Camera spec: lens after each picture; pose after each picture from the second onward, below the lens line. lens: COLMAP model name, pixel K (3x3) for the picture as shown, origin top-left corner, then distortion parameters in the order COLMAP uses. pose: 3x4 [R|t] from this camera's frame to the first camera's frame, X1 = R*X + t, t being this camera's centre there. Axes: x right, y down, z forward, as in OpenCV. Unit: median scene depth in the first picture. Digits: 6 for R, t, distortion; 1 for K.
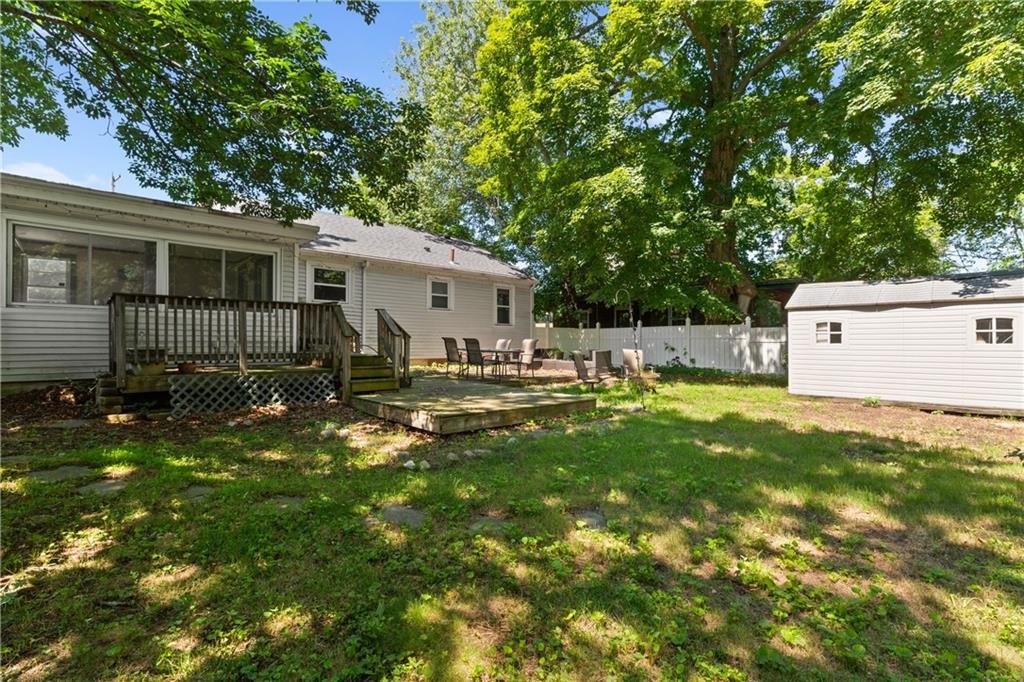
lens RADIAL K [[459.2, 0, 512.0], [0, 459.2, 341.0], [0, 0, 1]] dist [0.004575, 0.000613]
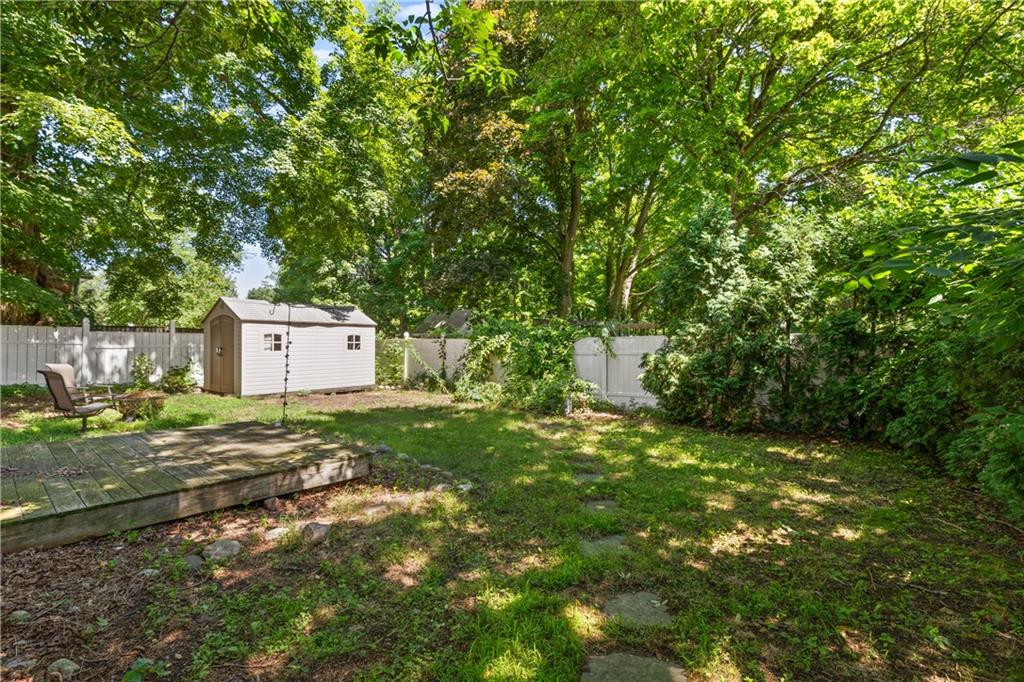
lens RADIAL K [[459.2, 0, 512.0], [0, 459.2, 341.0], [0, 0, 1]] dist [0.004575, 0.000613]
pose [[-0.108927, 0.001021, 0.994049, -0.611341], [-0.008844, 0.999959, -0.001997, -0.024567], [-0.994010, -0.009009, -0.108913, 0.503275]]
